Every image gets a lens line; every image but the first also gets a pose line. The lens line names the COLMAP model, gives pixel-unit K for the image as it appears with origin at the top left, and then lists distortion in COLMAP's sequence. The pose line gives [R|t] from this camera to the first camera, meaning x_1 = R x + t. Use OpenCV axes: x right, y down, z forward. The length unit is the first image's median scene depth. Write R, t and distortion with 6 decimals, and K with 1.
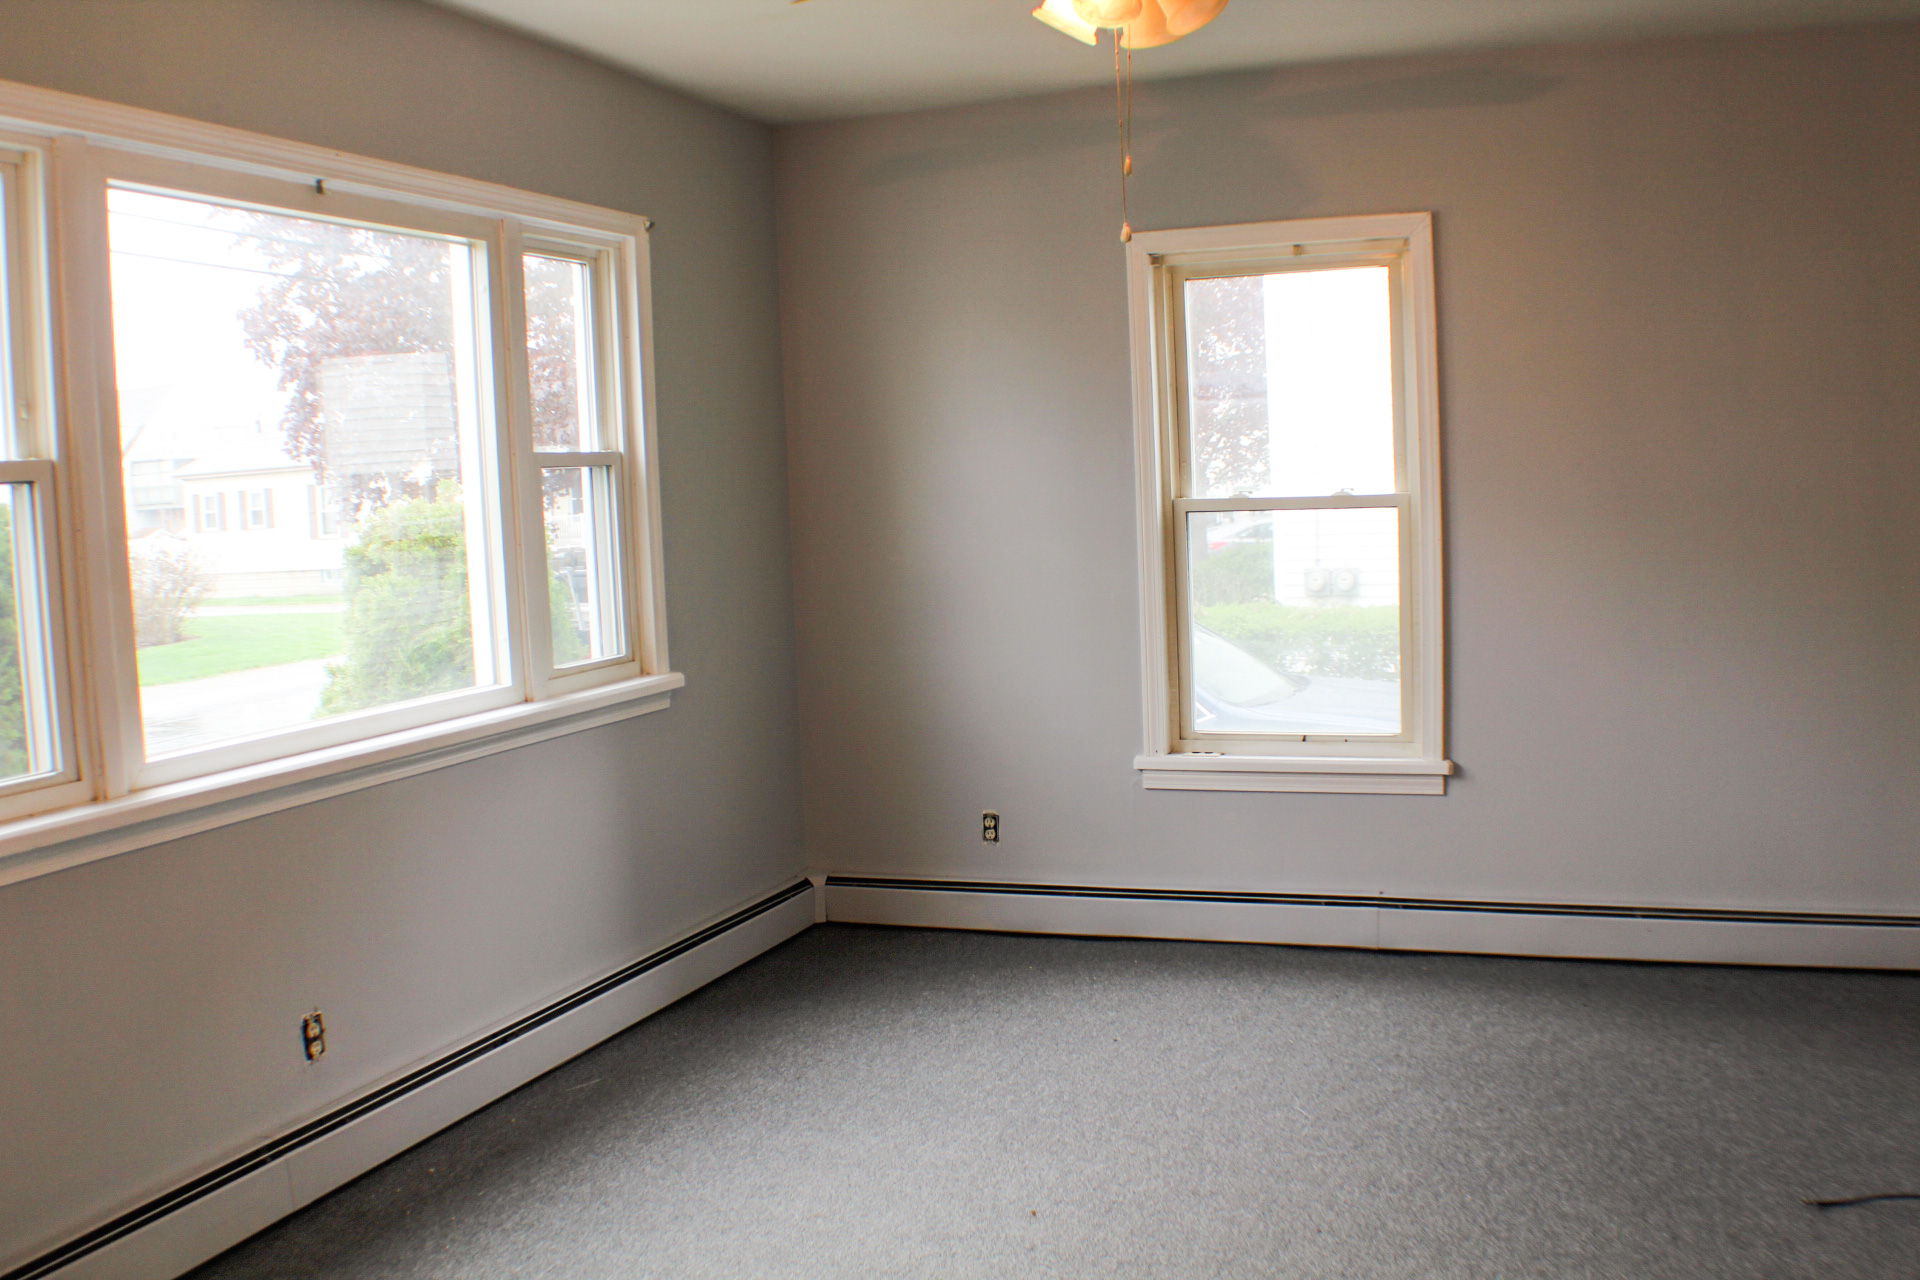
lens RADIAL K [[1688.5, 0, 982.9], [0, 1688.5, 642.5], [0, 0, 1]] dist [-0.175415, 0.017468]
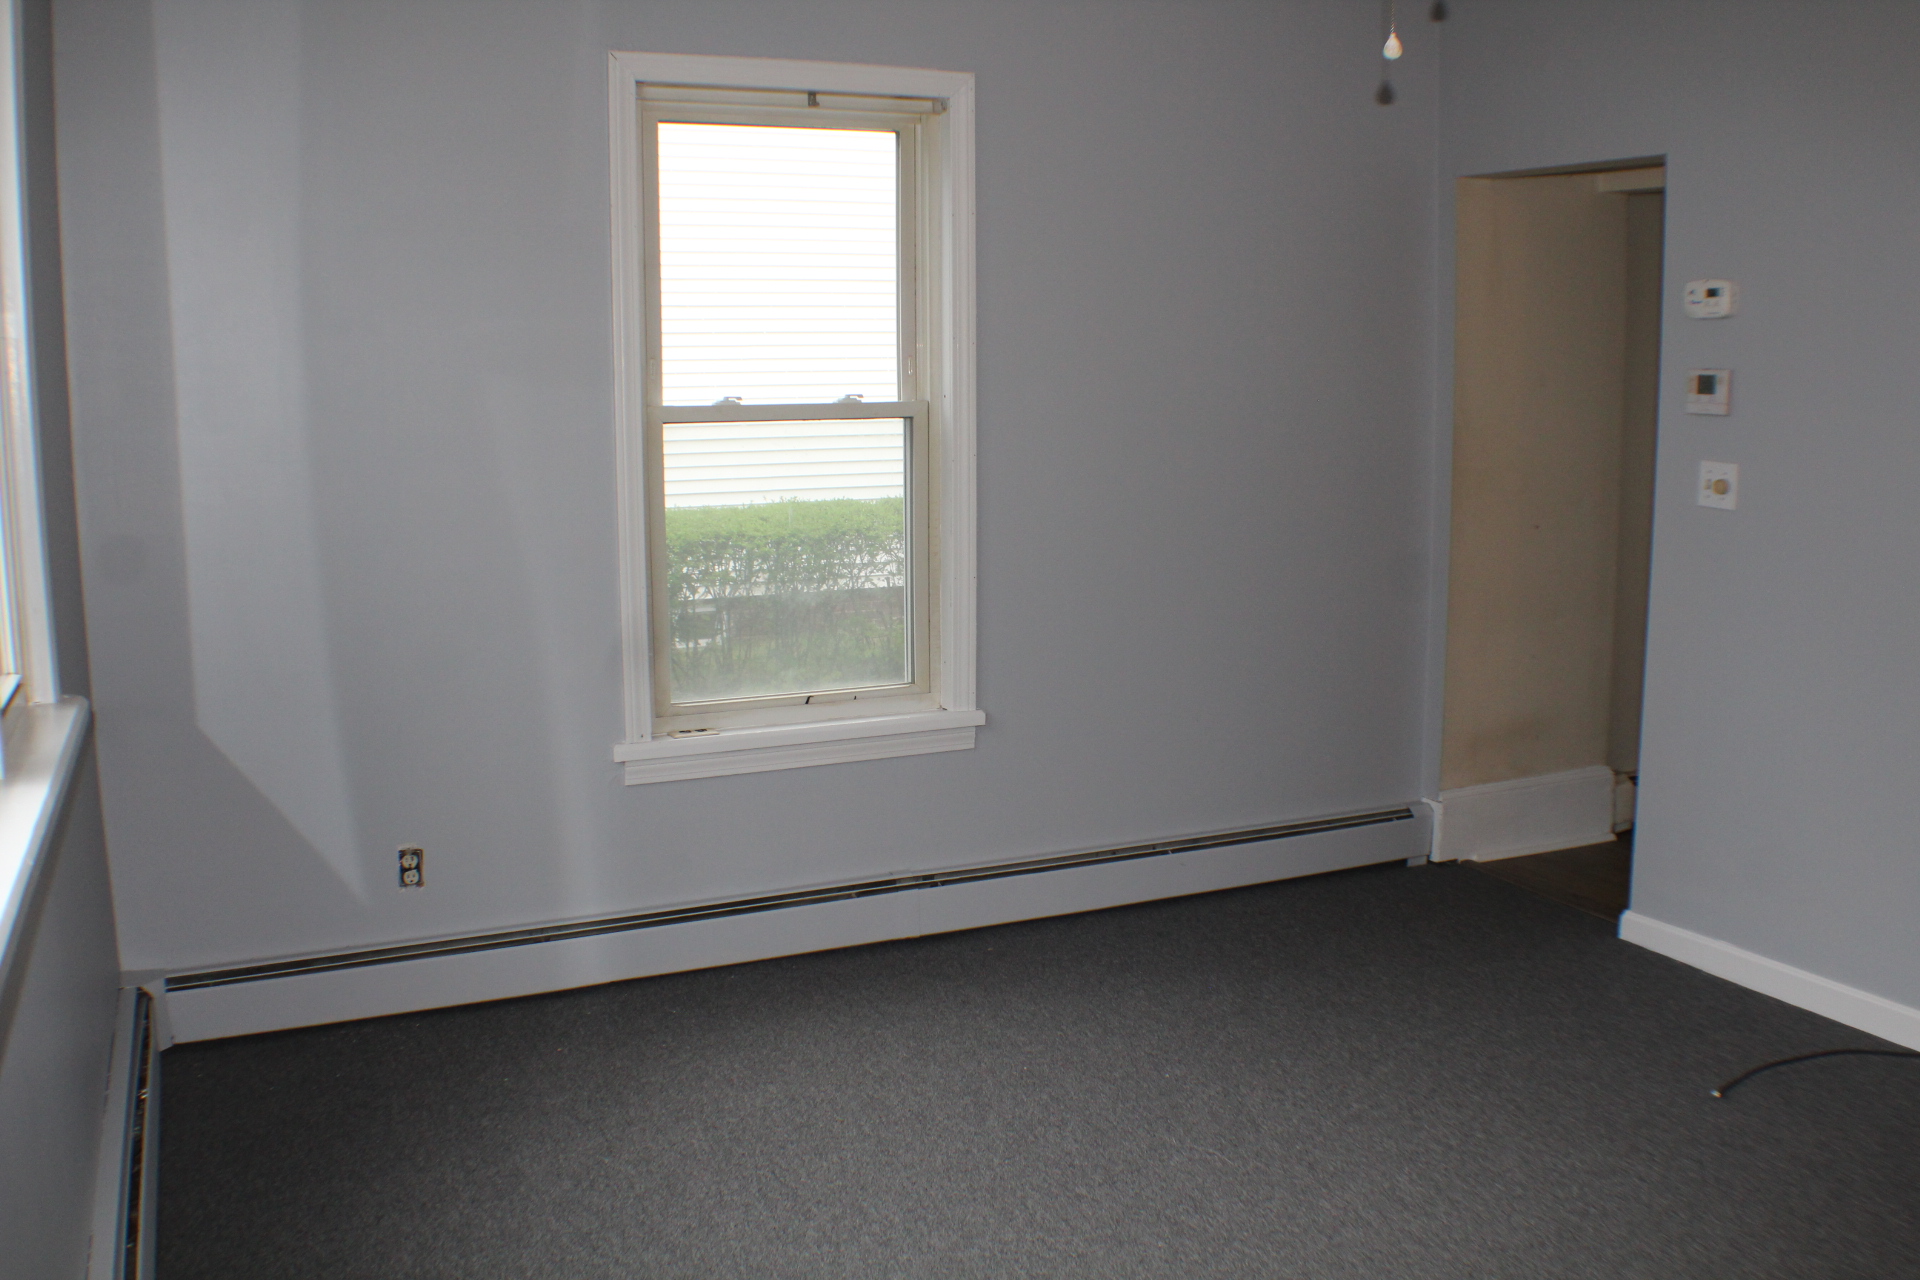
lens RADIAL K [[1688.5, 0, 982.9], [0, 1688.5, 642.5], [0, 0, 1]] dist [-0.175415, 0.017468]
pose [[0.706368, -0.076831, 0.703663, -0.330974], [0.046499, 0.996981, 0.062180, -0.018512], [-0.706316, -0.011203, 0.707808, 0.363196]]
